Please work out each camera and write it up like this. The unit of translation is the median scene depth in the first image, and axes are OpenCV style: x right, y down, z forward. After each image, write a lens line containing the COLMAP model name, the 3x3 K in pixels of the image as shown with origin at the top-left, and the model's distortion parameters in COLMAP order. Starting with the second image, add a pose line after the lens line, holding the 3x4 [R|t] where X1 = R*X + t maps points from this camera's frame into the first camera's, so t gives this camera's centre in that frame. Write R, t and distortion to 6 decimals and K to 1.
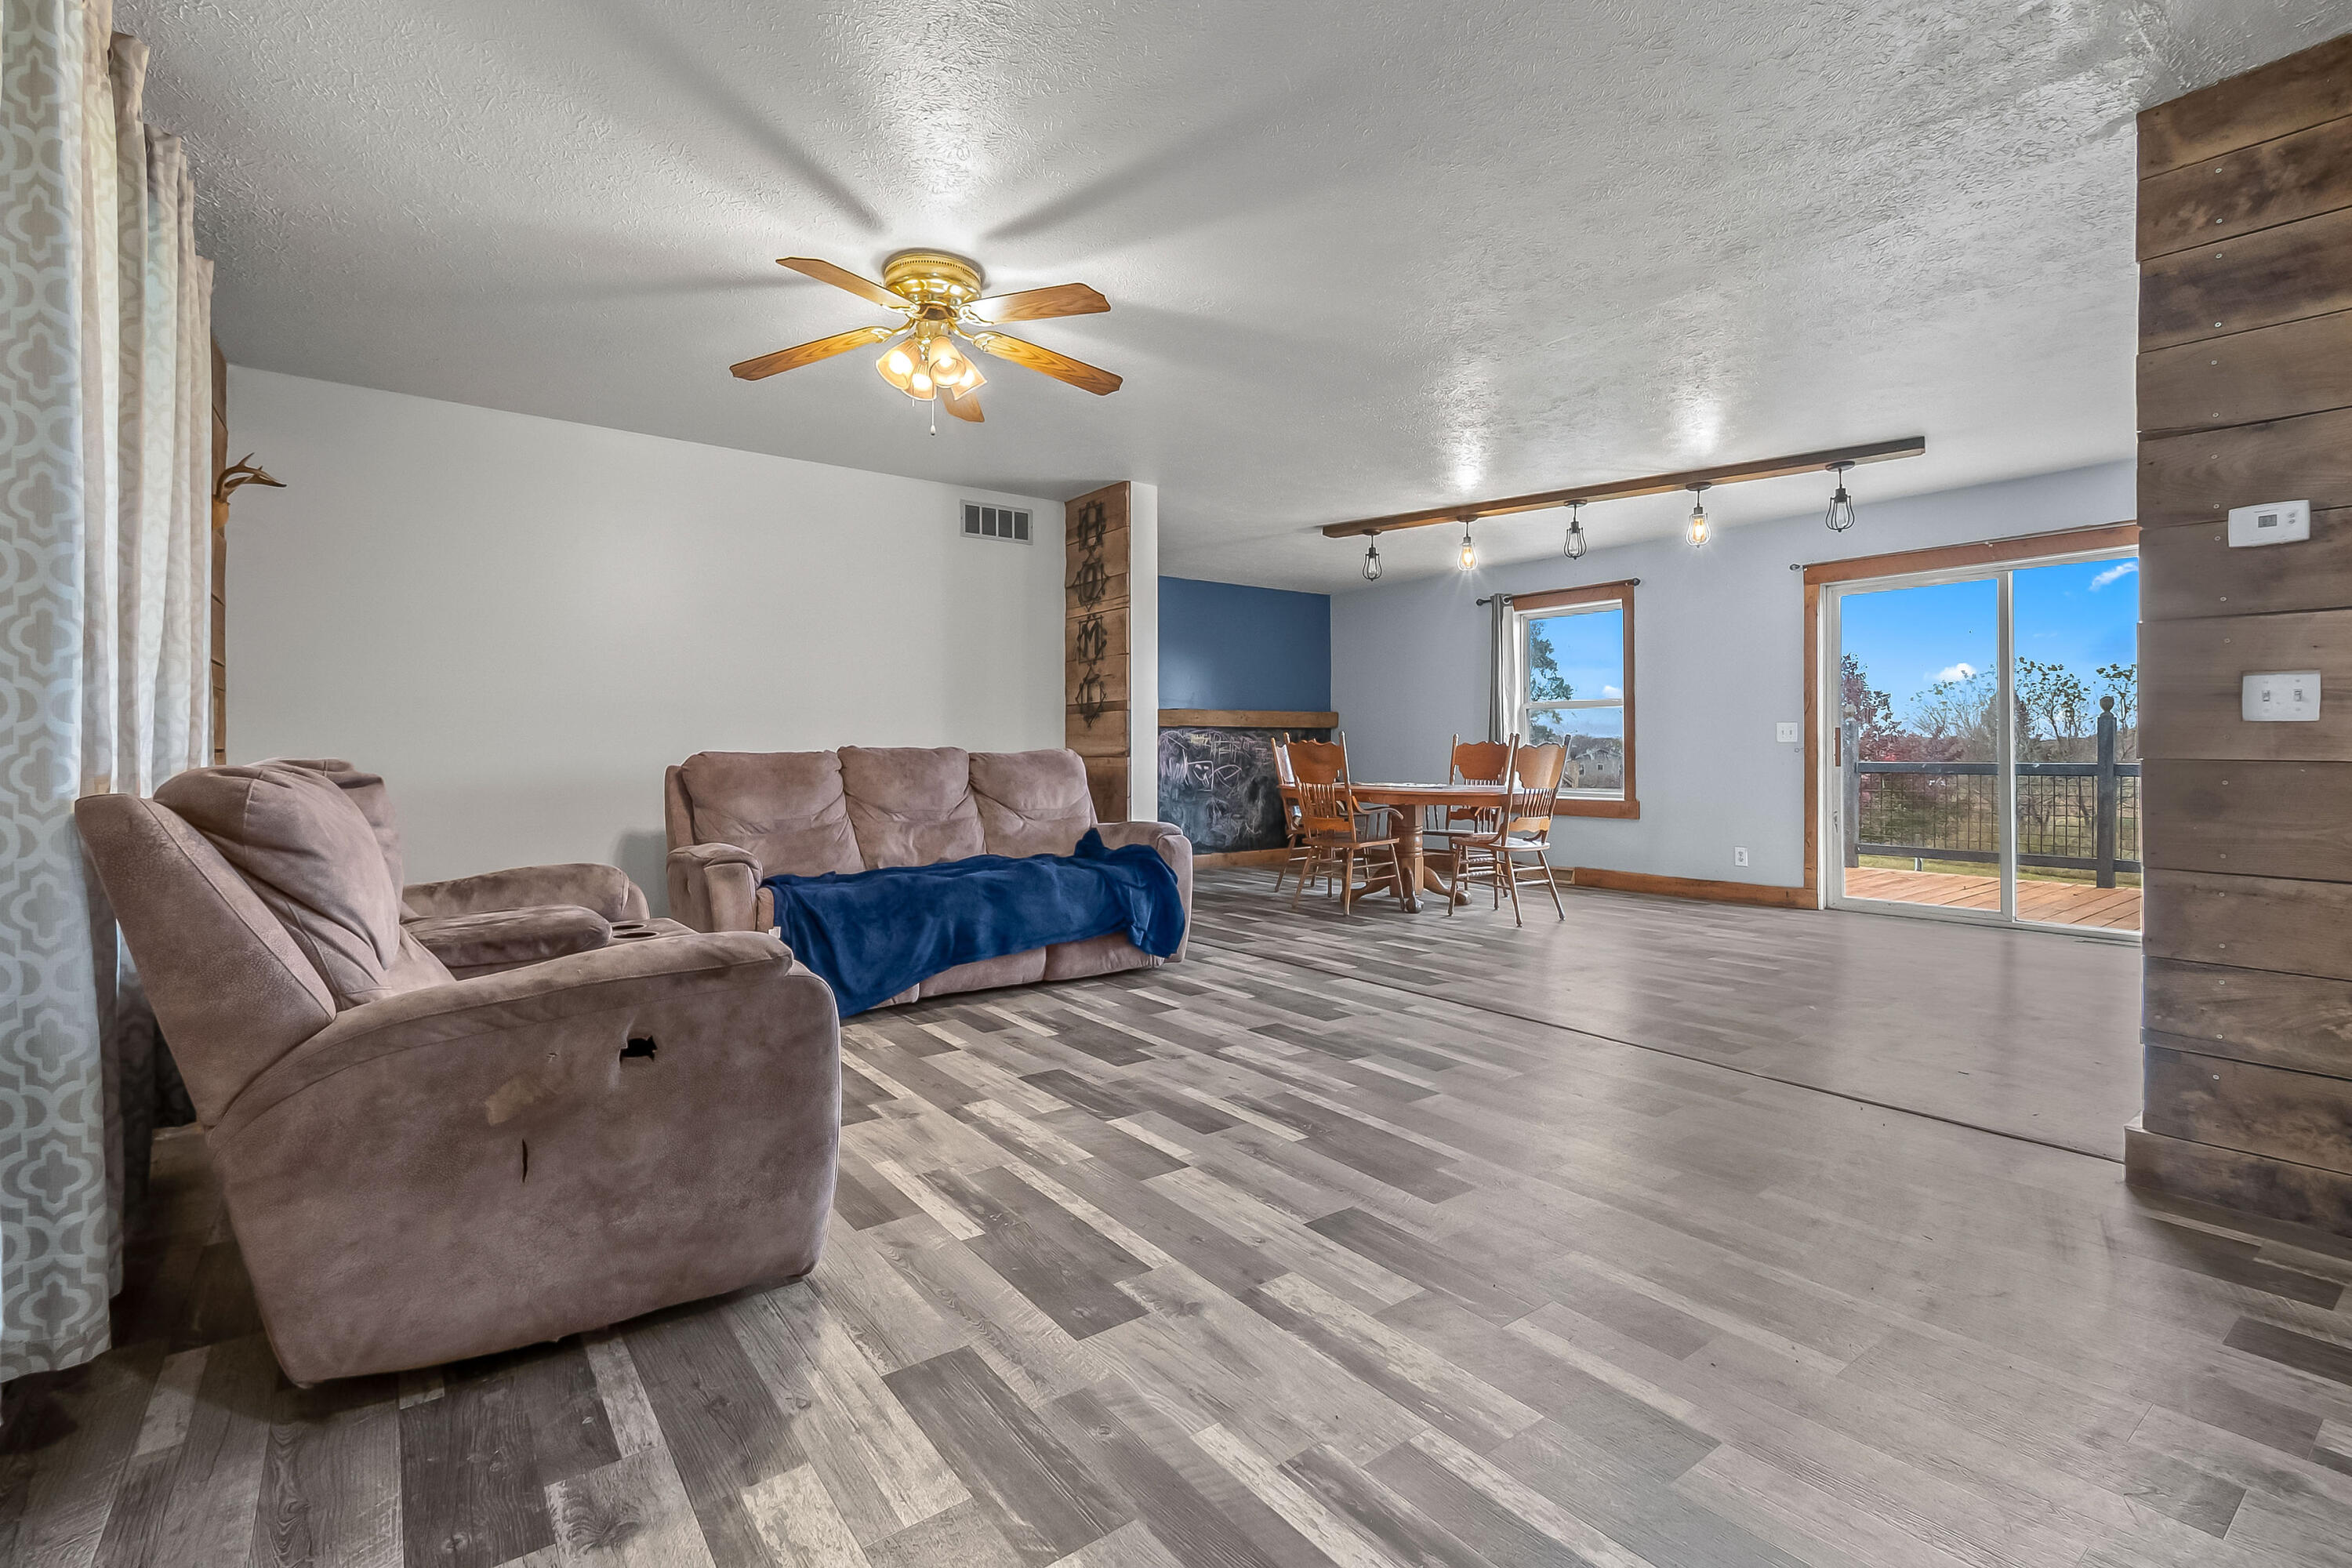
lens RADIAL K [[1039.9, 0, 1165.8], [0, 1039.9, 770.1], [0, 0, 1]] dist [-0.029877, -0.000159]
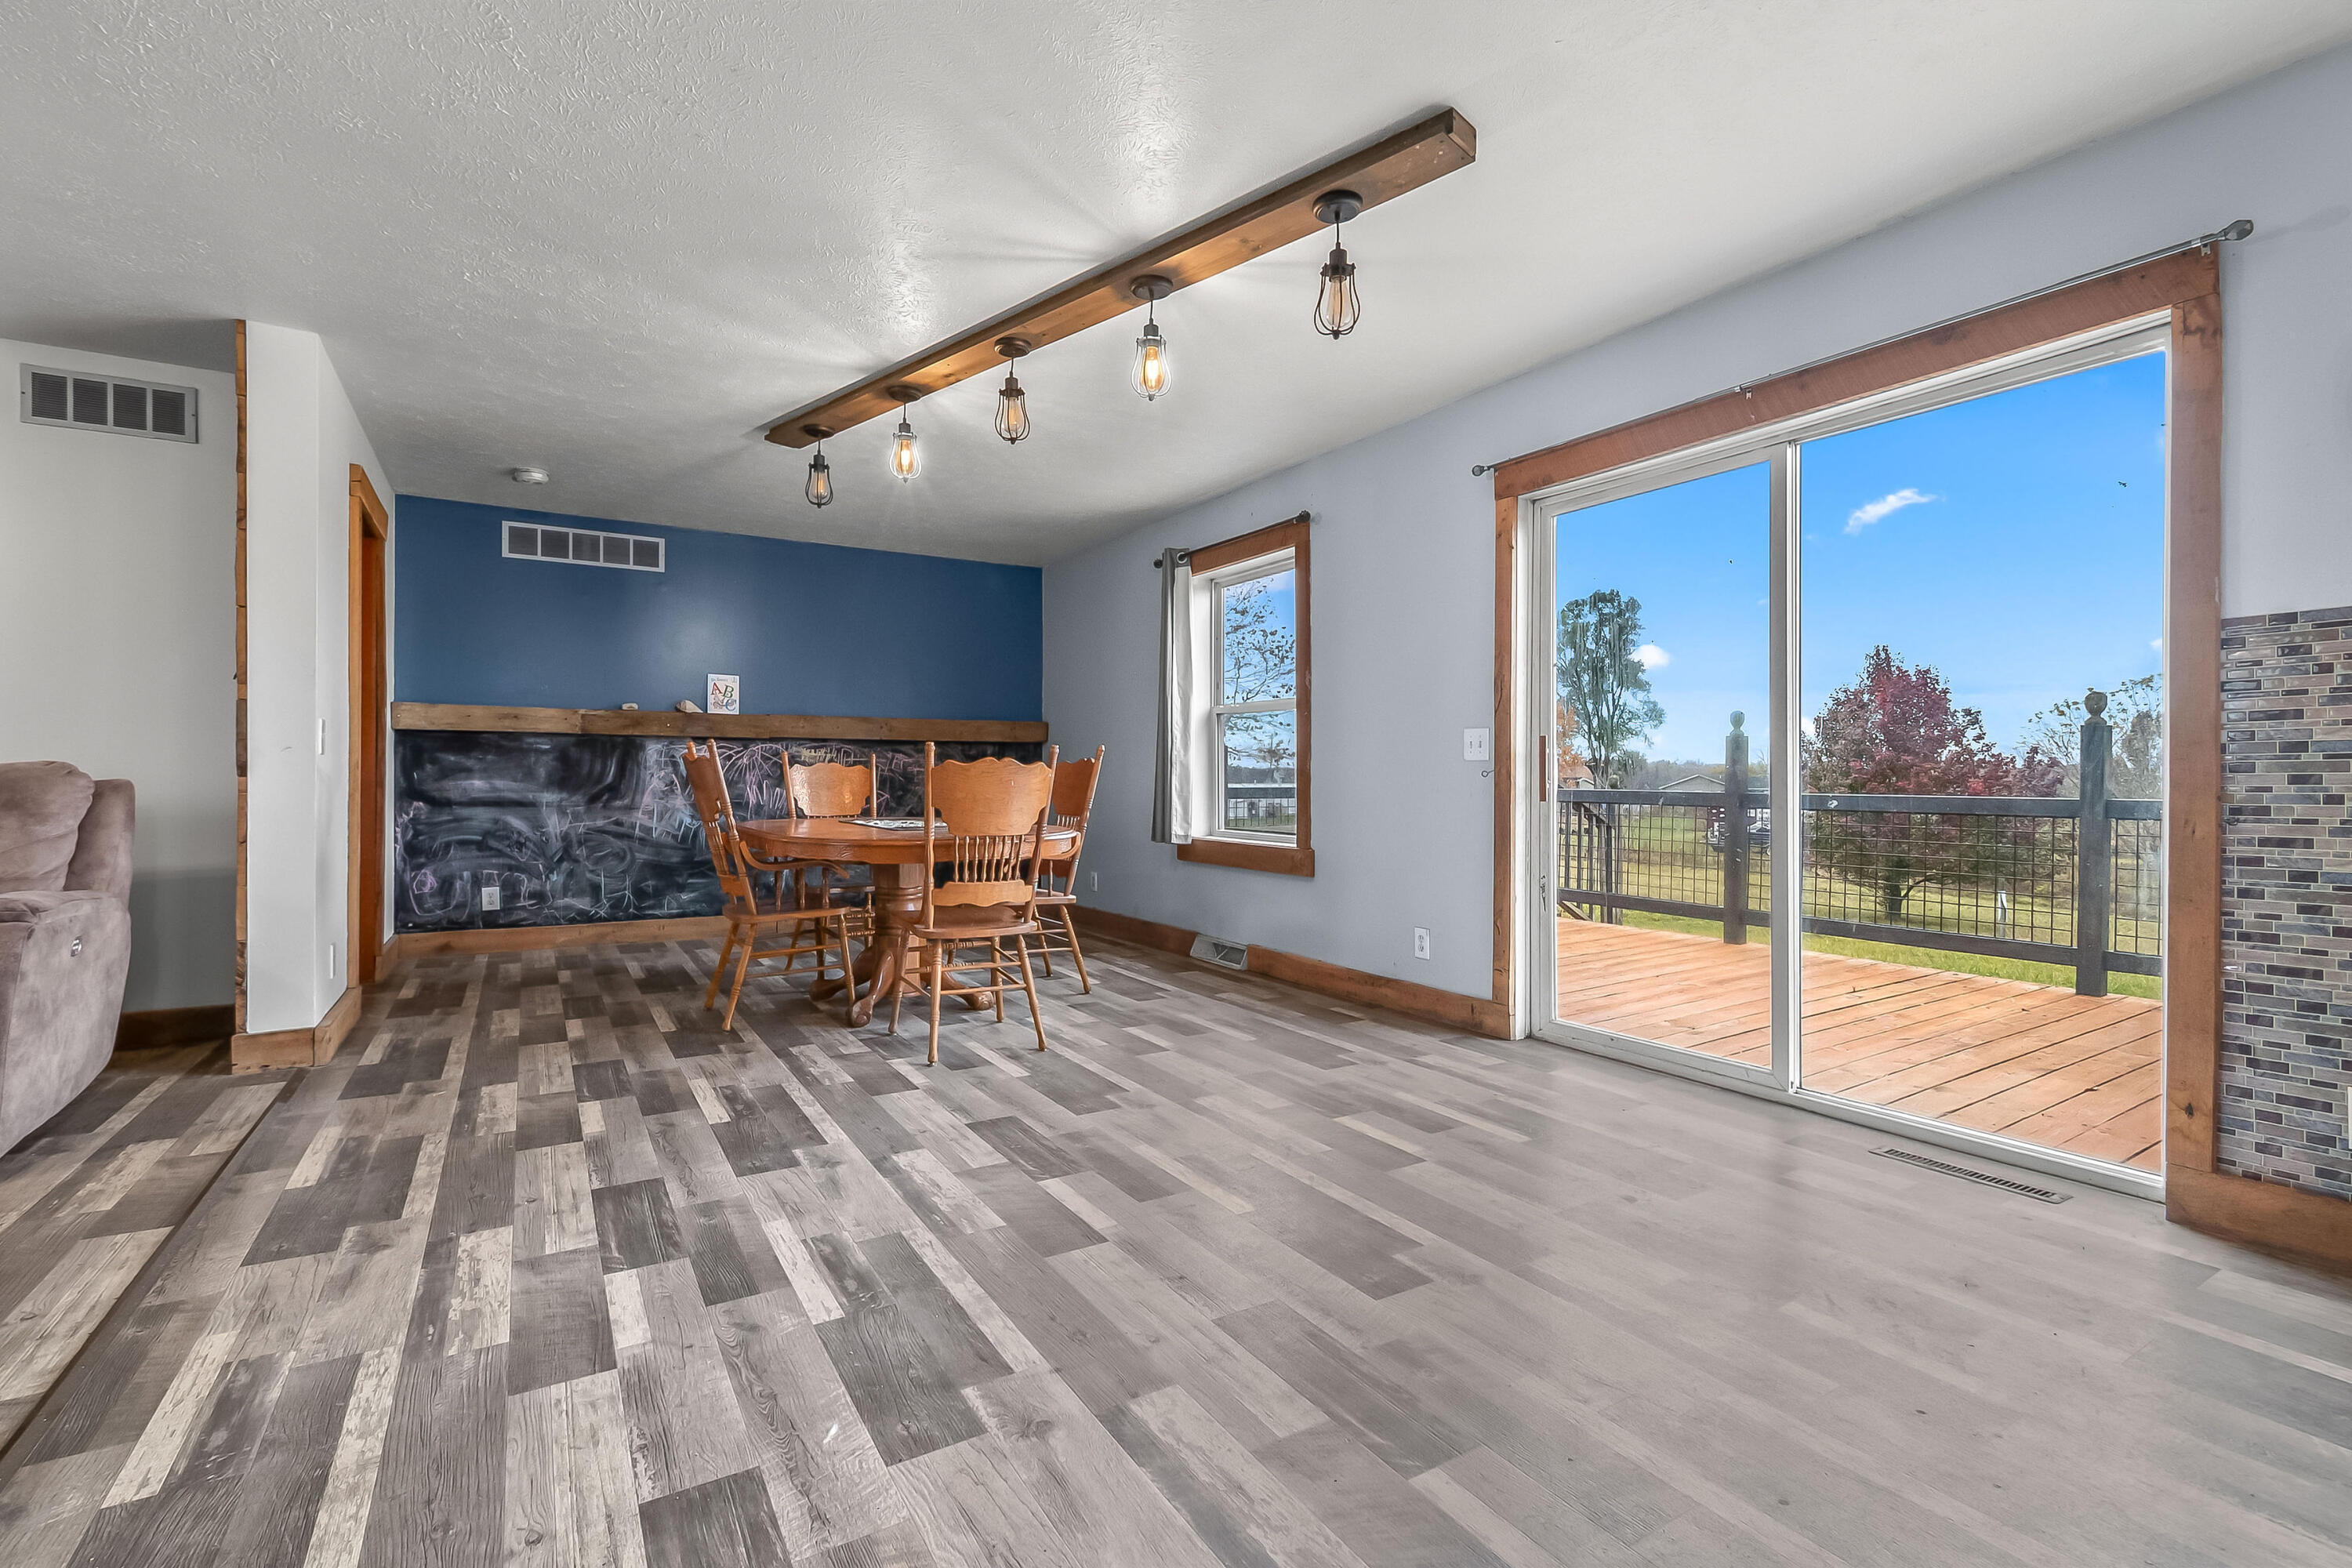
lens RADIAL K [[1053.8, 0, 1177.5], [0, 1053.8, 784.9], [0, 0, 1]] dist [0.001367, -0.000086]
pose [[0.996914, 0.010968, -0.077736, 0.193588], [-0.011359, 0.999925, -0.004588, -0.002914], [0.077680, 0.005457, 0.996963, 0.141533]]
